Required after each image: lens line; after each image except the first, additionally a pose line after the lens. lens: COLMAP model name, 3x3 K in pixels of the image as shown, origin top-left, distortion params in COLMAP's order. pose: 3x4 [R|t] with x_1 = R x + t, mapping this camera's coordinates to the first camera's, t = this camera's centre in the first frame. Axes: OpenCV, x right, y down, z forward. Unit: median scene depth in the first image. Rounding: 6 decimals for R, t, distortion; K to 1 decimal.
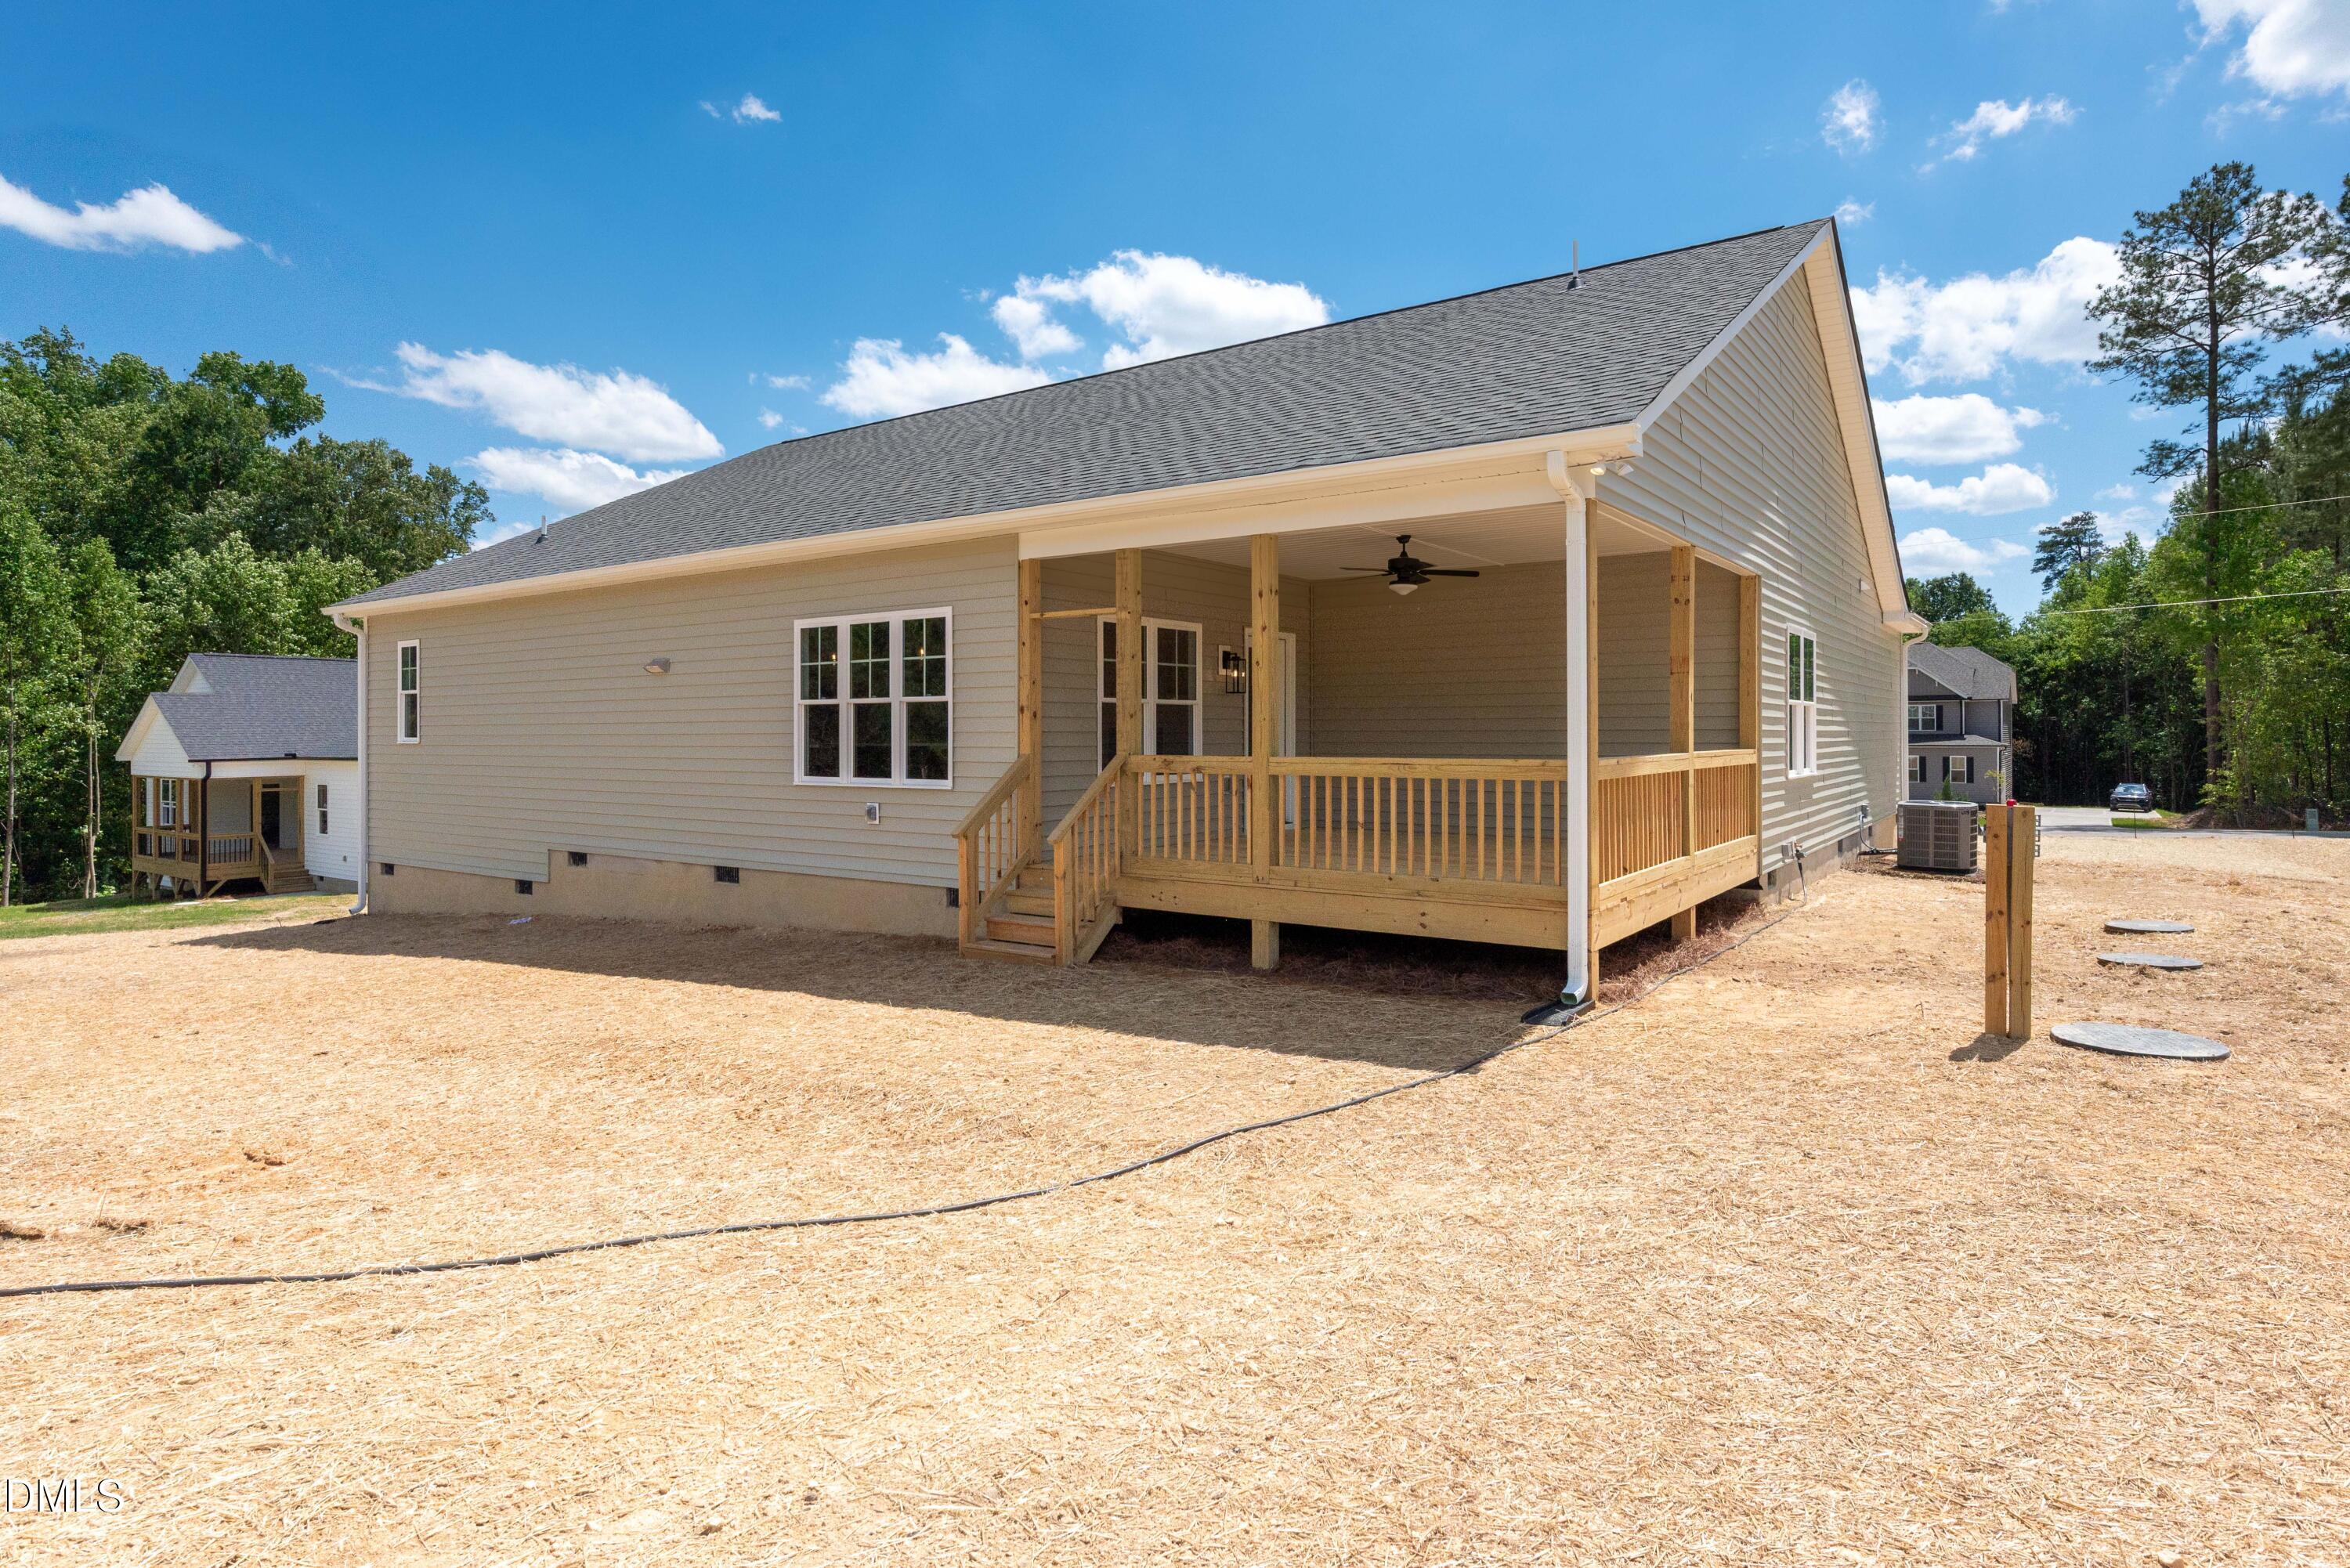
lens RADIAL K [[1267.2, 0, 1185.3], [0, 1267.2, 727.9], [0, 0, 1]] dist [-0.018687, 0.000385]
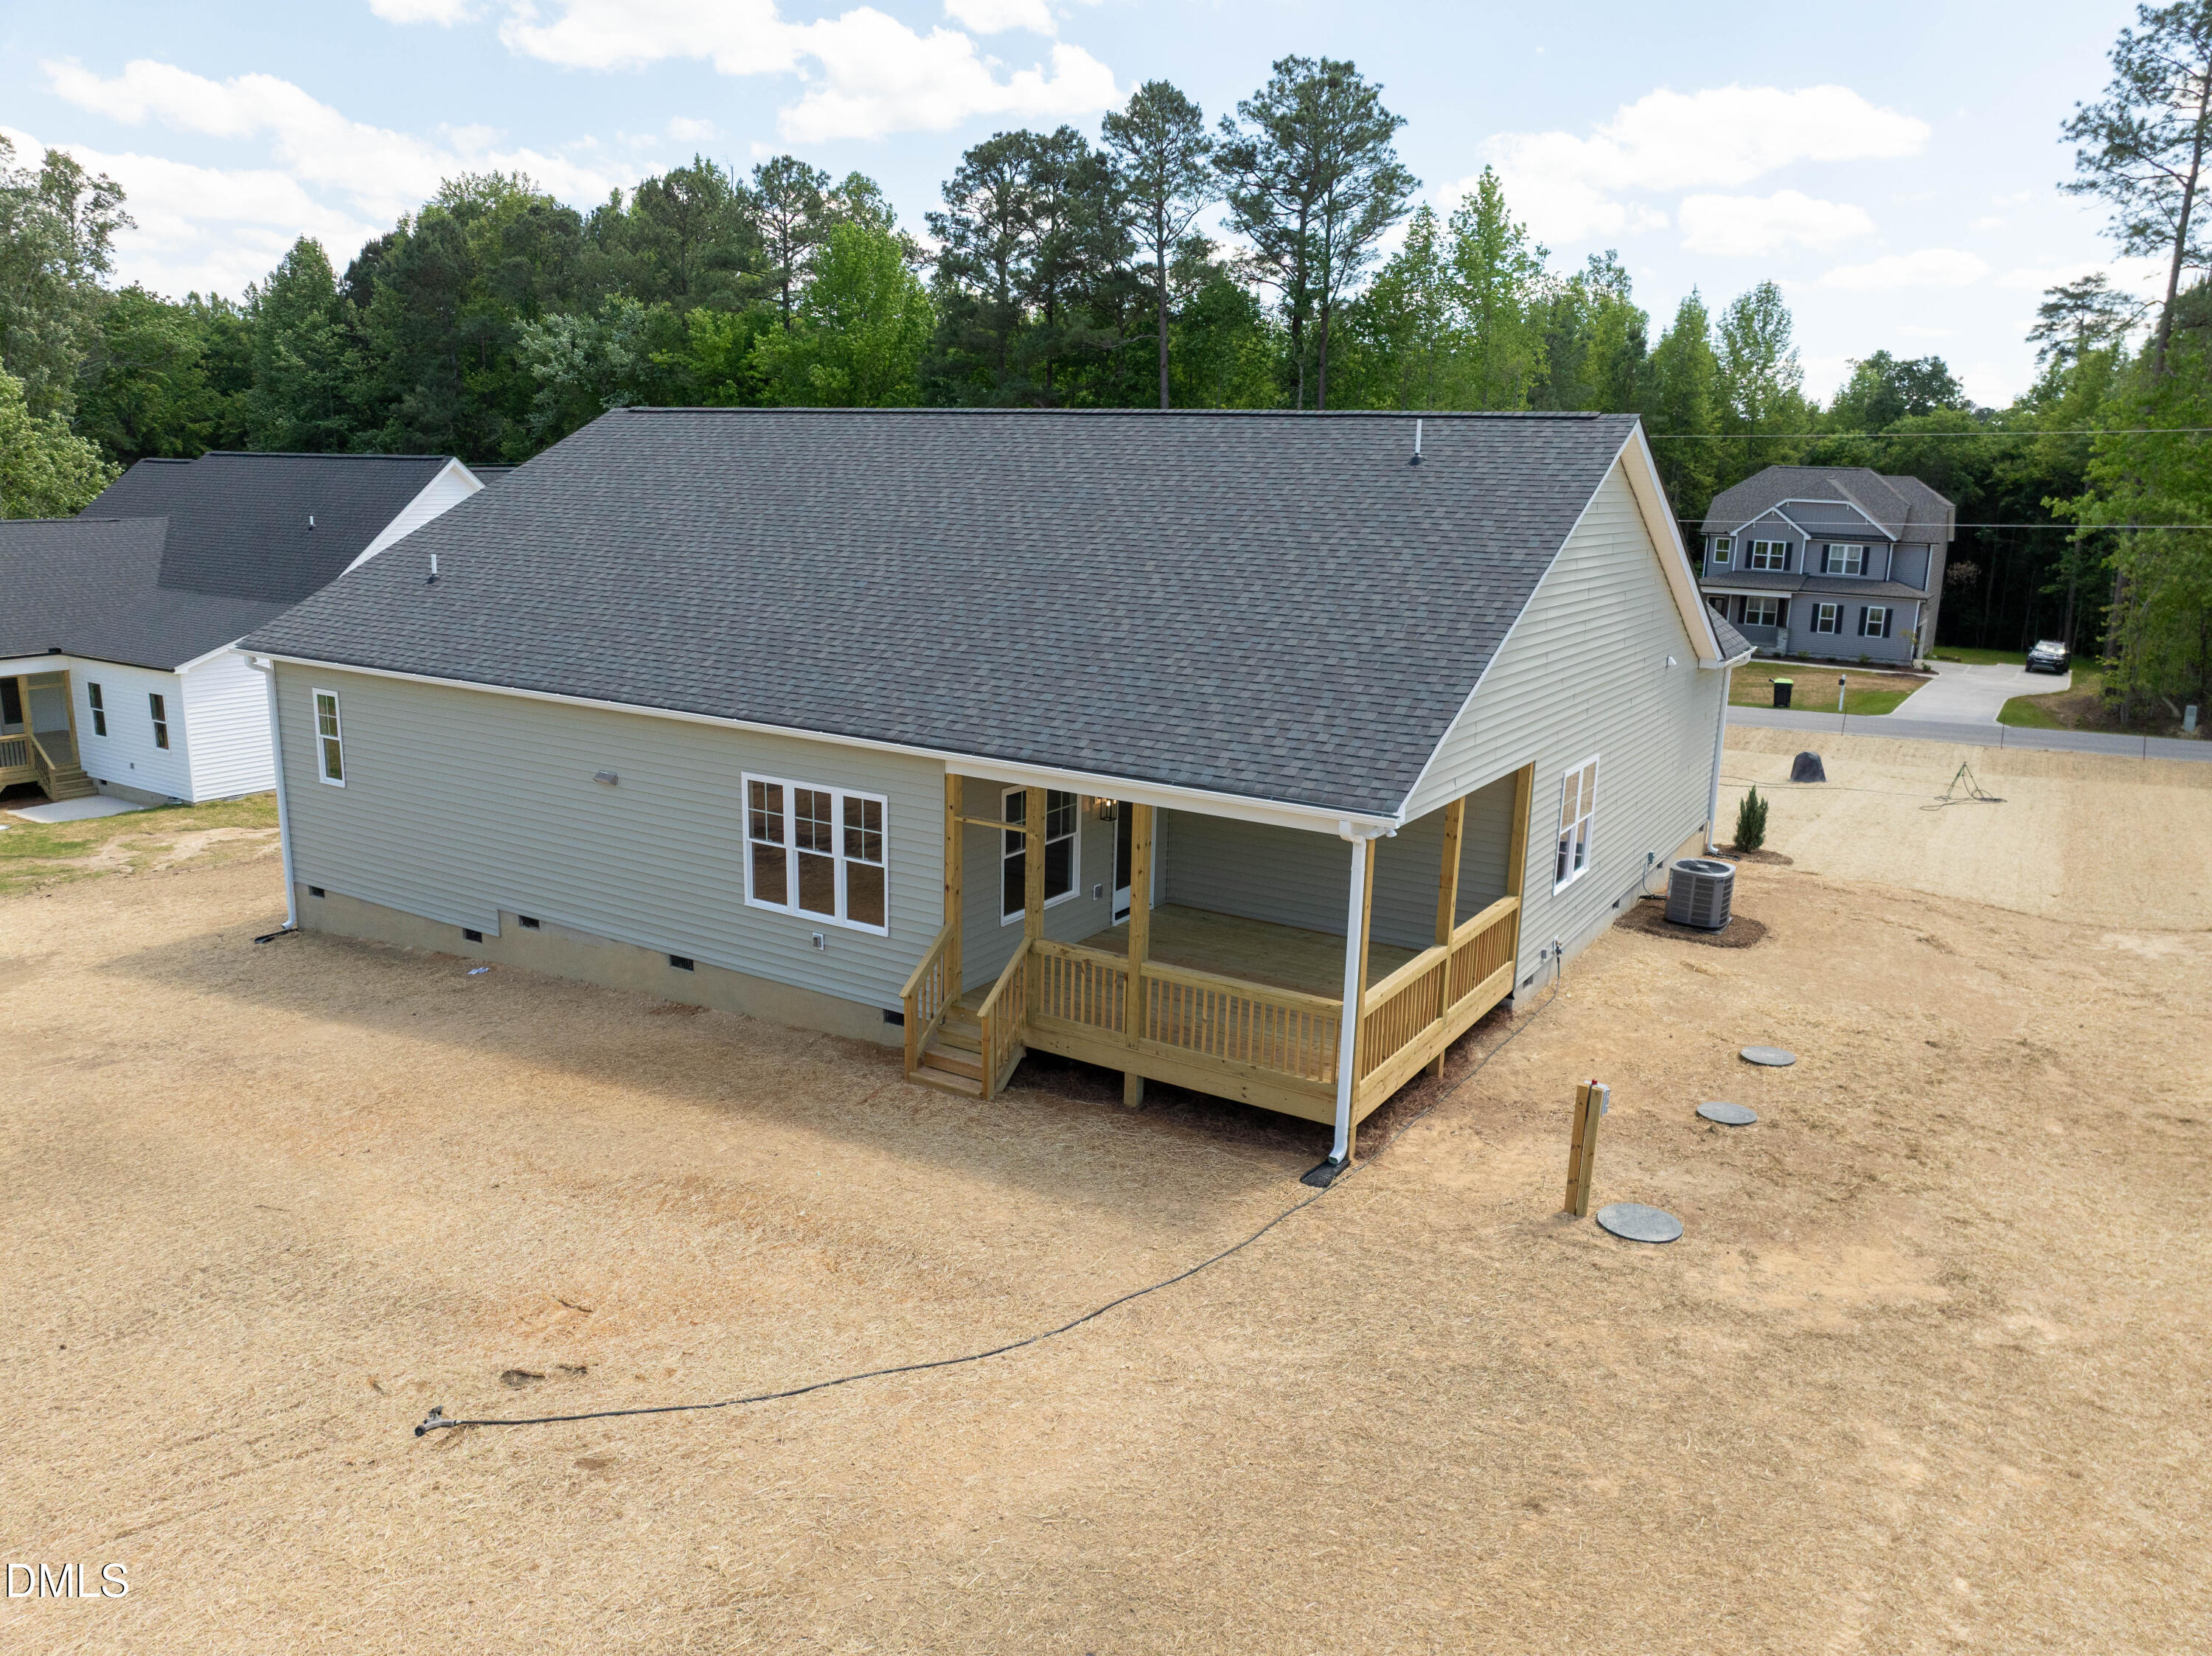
lens RADIAL K [[1555.8, 0, 1106.0], [0, 1555.8, 828.0], [0, 0, 1]] dist [-0.079868, 0.039874]
pose [[0.997627, 0.012935, 0.067631, -0.068413], [-0.027833, 0.974134, 0.224249, -0.387869], [-0.062981, -0.225599, 0.972182, -0.471438]]
